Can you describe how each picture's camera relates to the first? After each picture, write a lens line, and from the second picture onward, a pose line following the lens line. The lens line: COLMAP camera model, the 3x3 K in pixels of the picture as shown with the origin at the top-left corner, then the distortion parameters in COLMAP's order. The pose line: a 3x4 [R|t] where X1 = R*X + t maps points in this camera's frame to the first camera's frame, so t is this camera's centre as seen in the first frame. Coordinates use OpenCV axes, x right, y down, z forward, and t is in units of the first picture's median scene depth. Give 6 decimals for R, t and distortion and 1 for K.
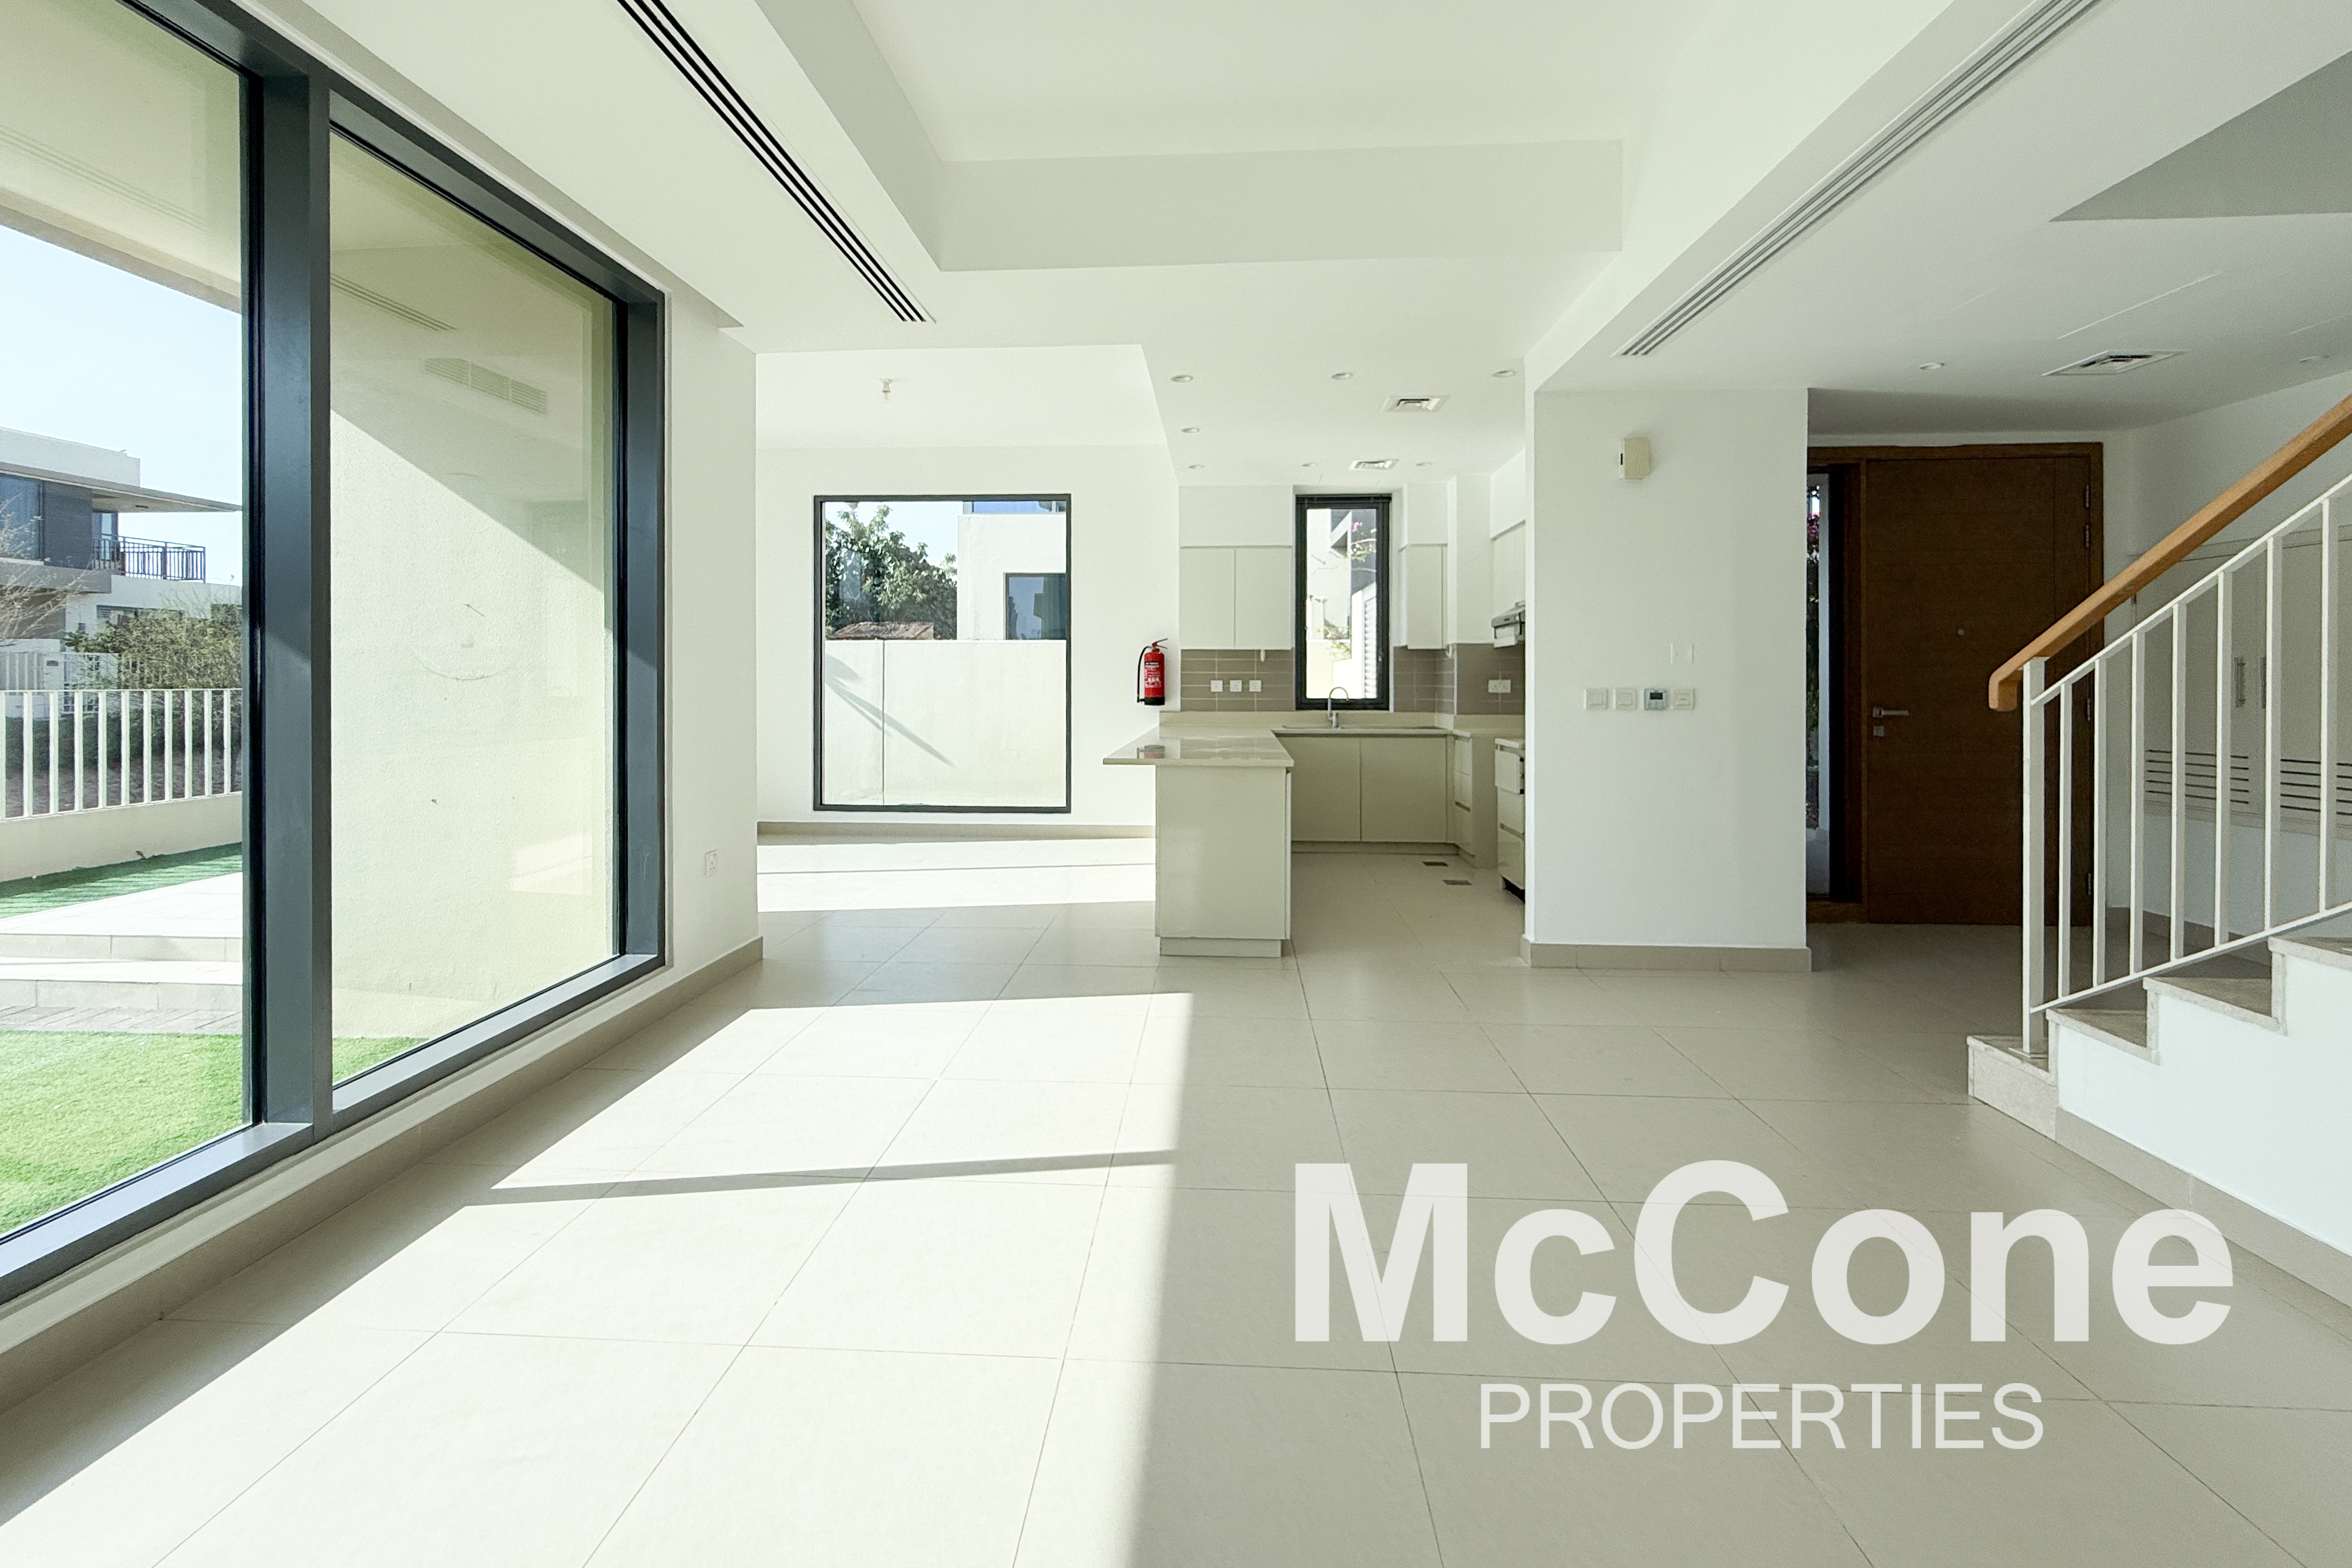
lens RADIAL K [[971.3, 0, 1170.6], [0, 971.3, 683.6], [0, 0, 1]] dist [-0.000393, 0.000064]
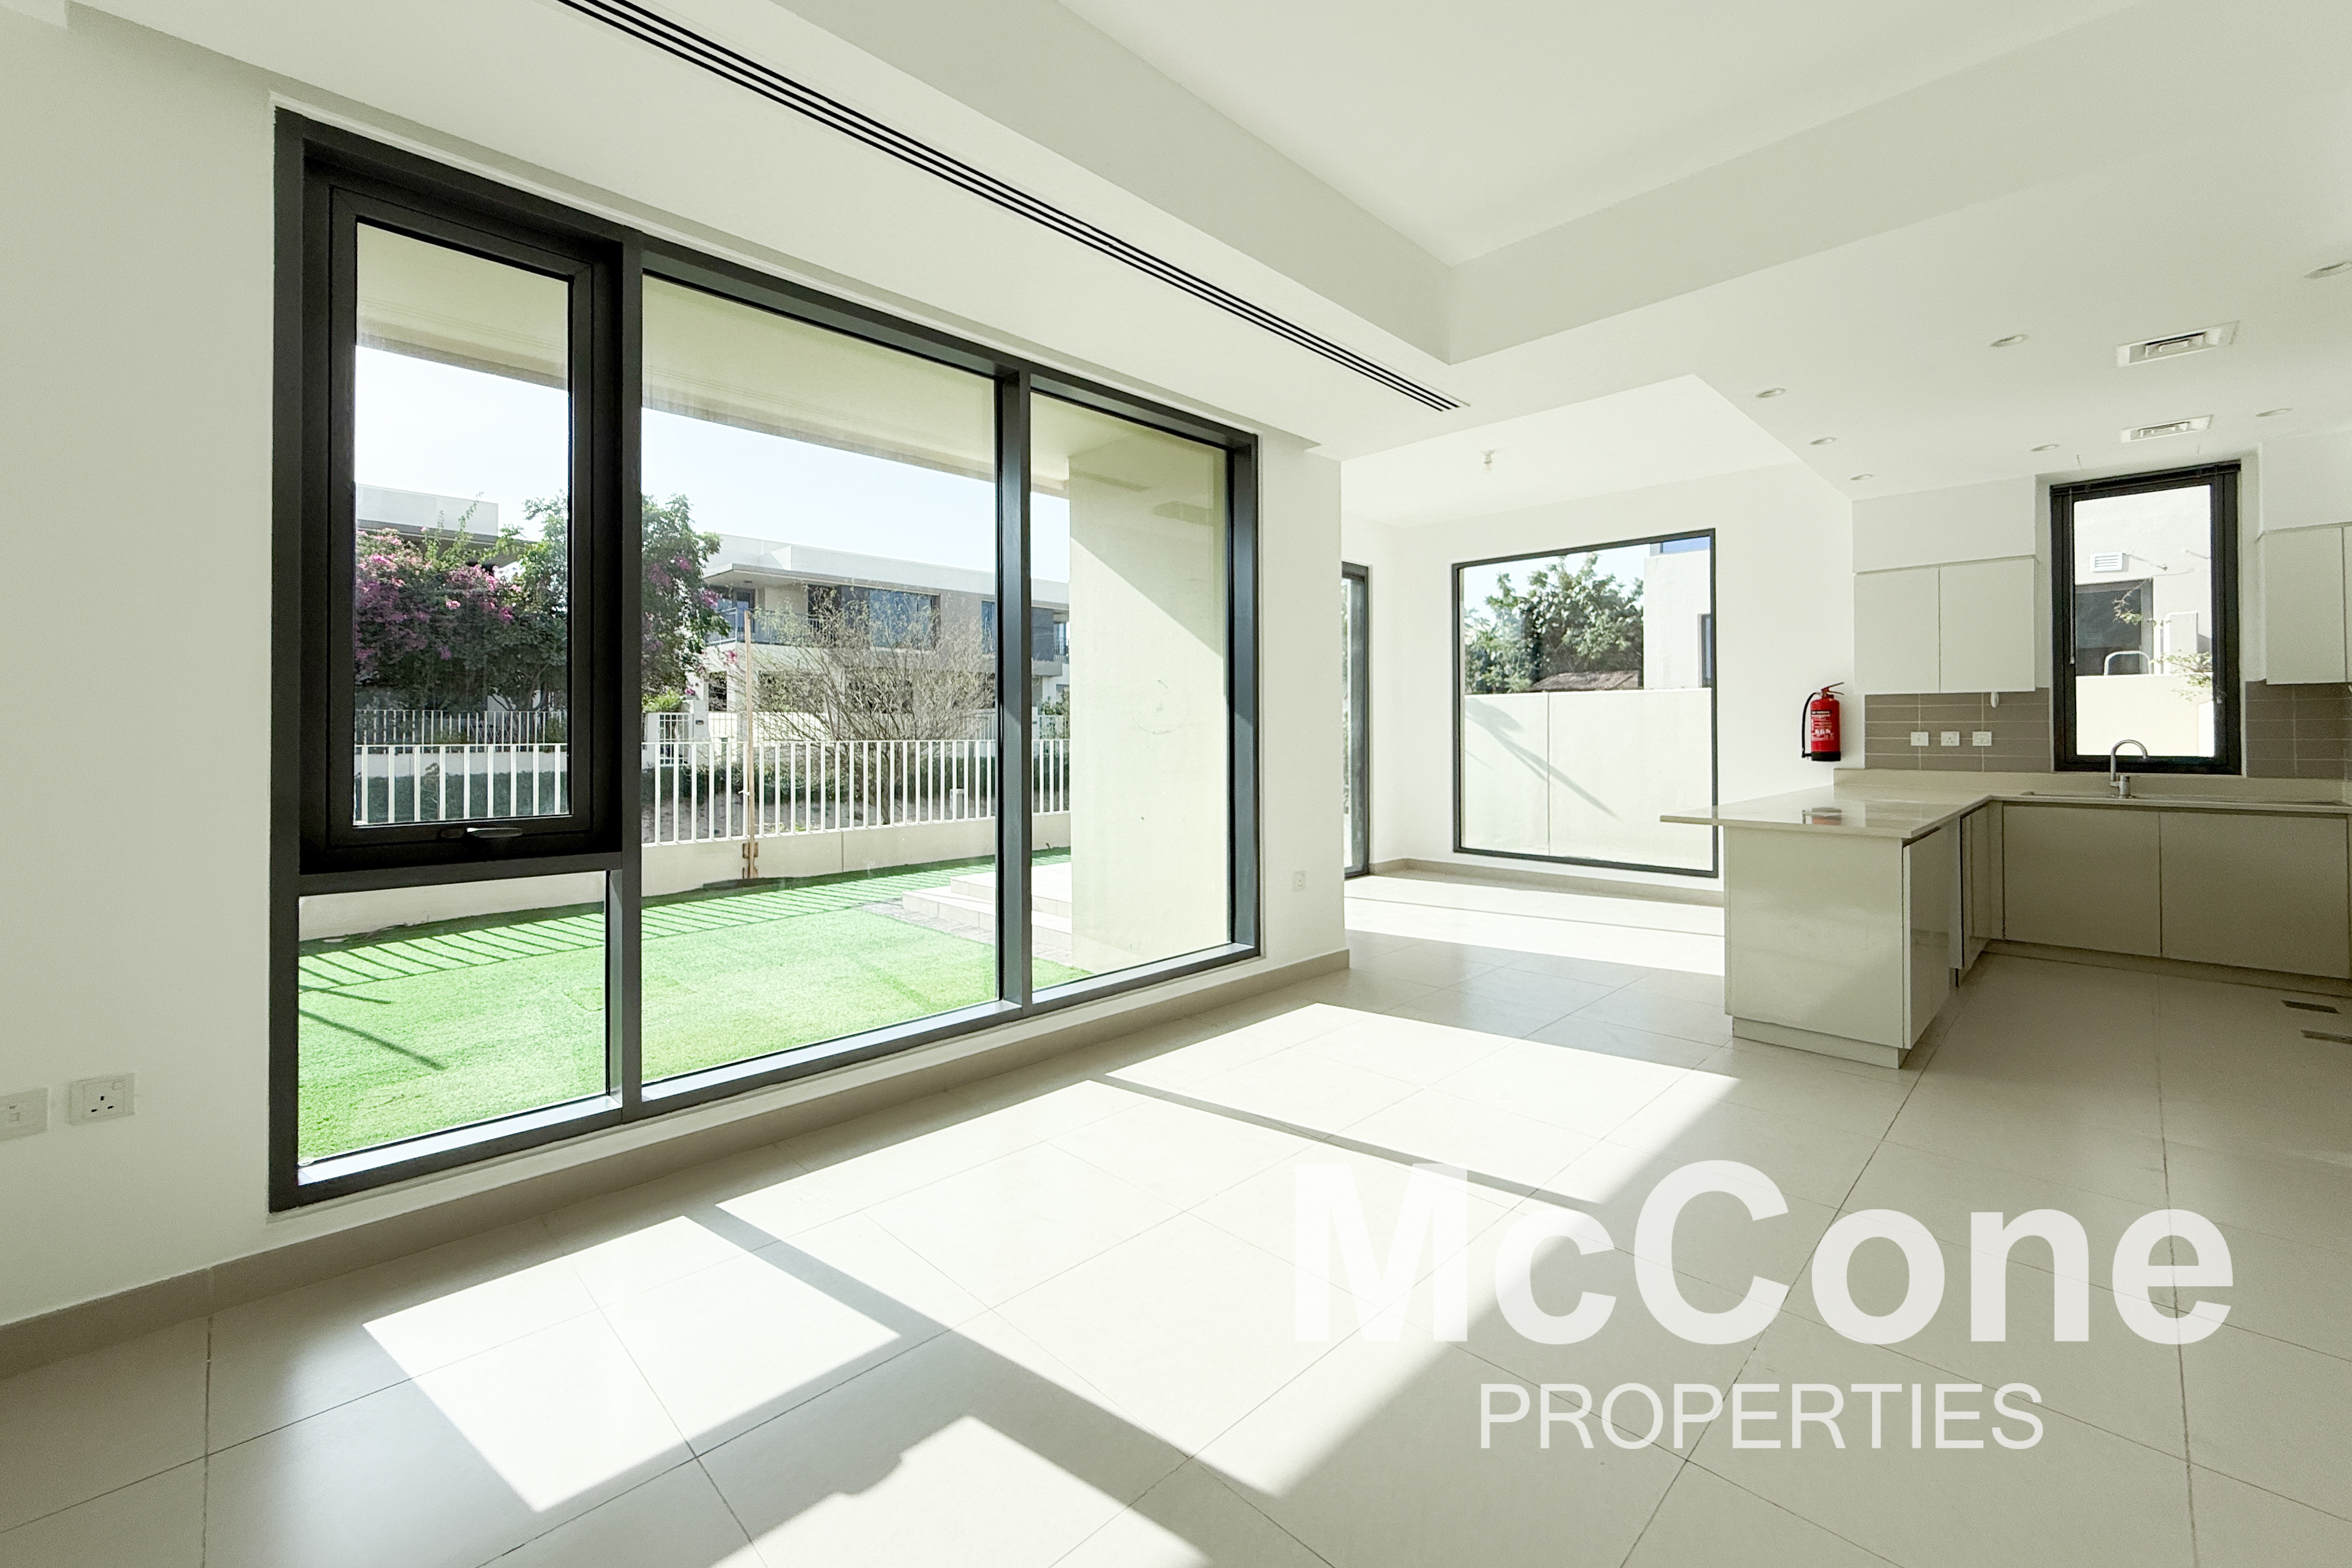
lens RADIAL K [[950.0, 0, 1163.2], [0, 950.0, 724.8], [0, 0, 1]] dist [0.000769, 0.000044]
pose [[0.742694, -0.007574, -0.669588, 0.110122], [0.000584, 0.999943, -0.010663, -0.001019], [0.669631, 0.007529, 0.742656, -0.010180]]
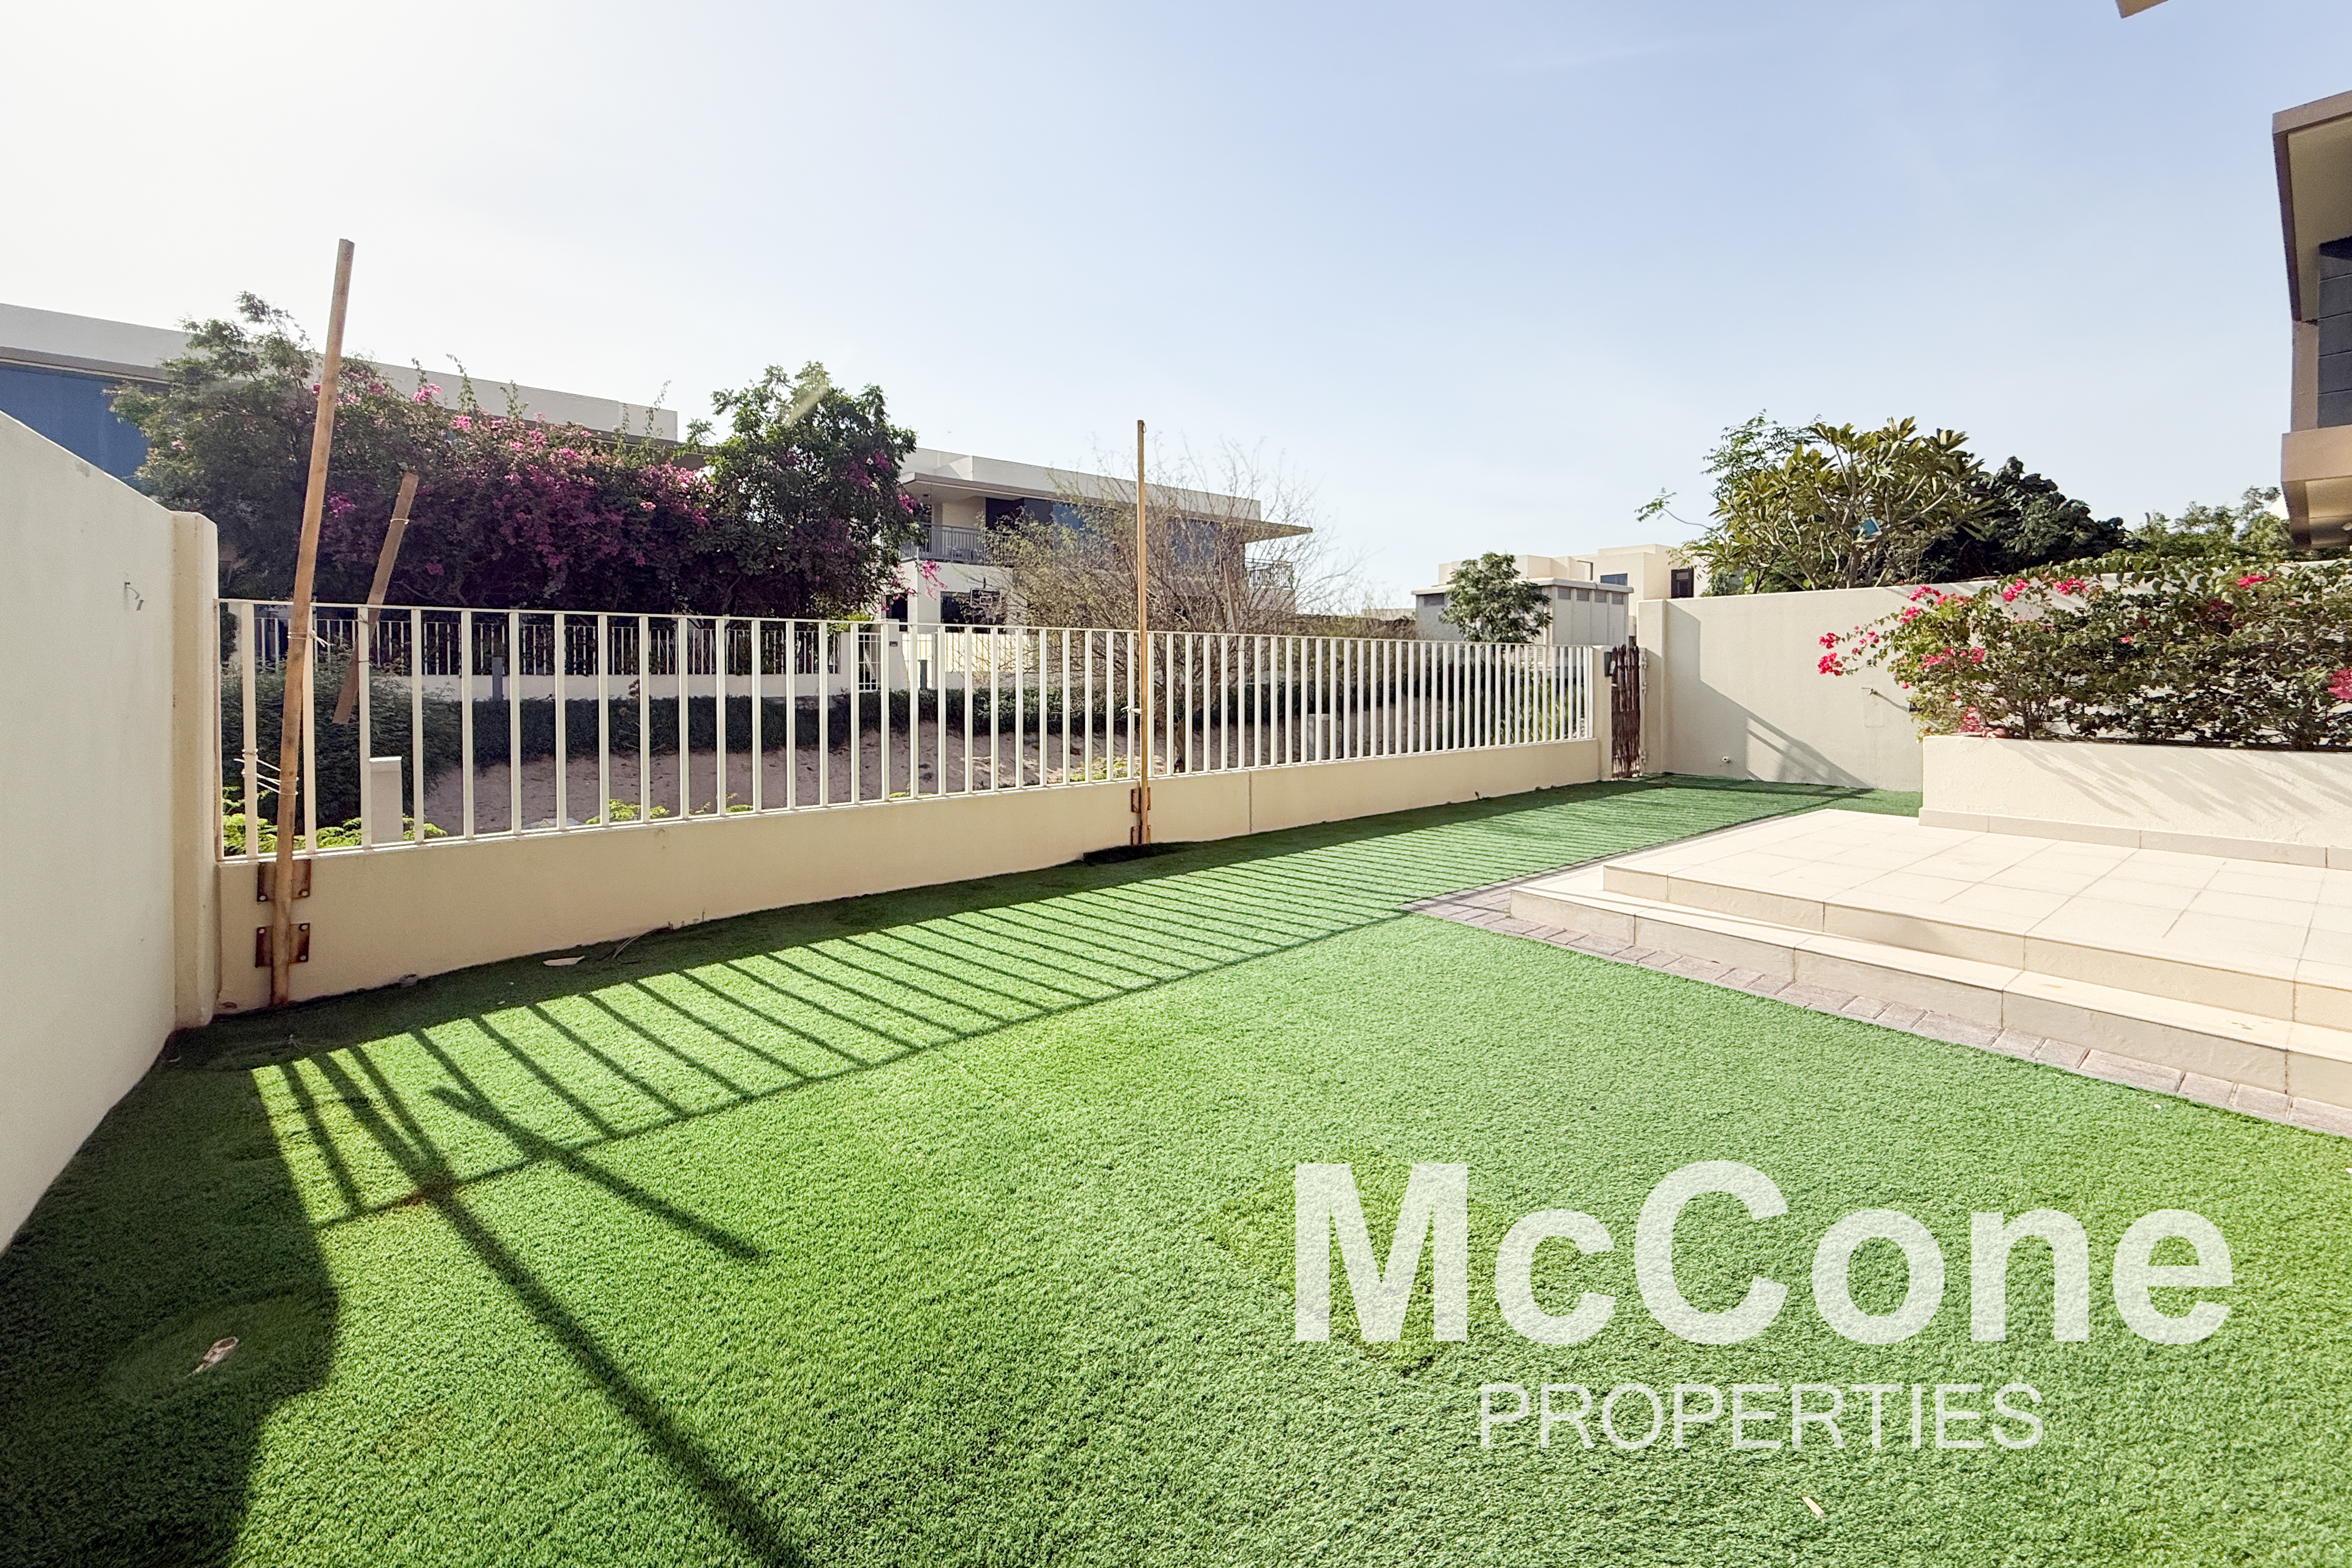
lens RADIAL K [[945.4, 0, 1171.1], [0, 945.4, 709.7], [0, 0, 1]] dist [-0.002203, -0.000087]
pose [[0.660518, 0.032264, -0.750117, -0.574503], [-0.003085, 0.999184, 0.040260, 0.046424], [0.750804, -0.024279, 0.660079, 0.058253]]
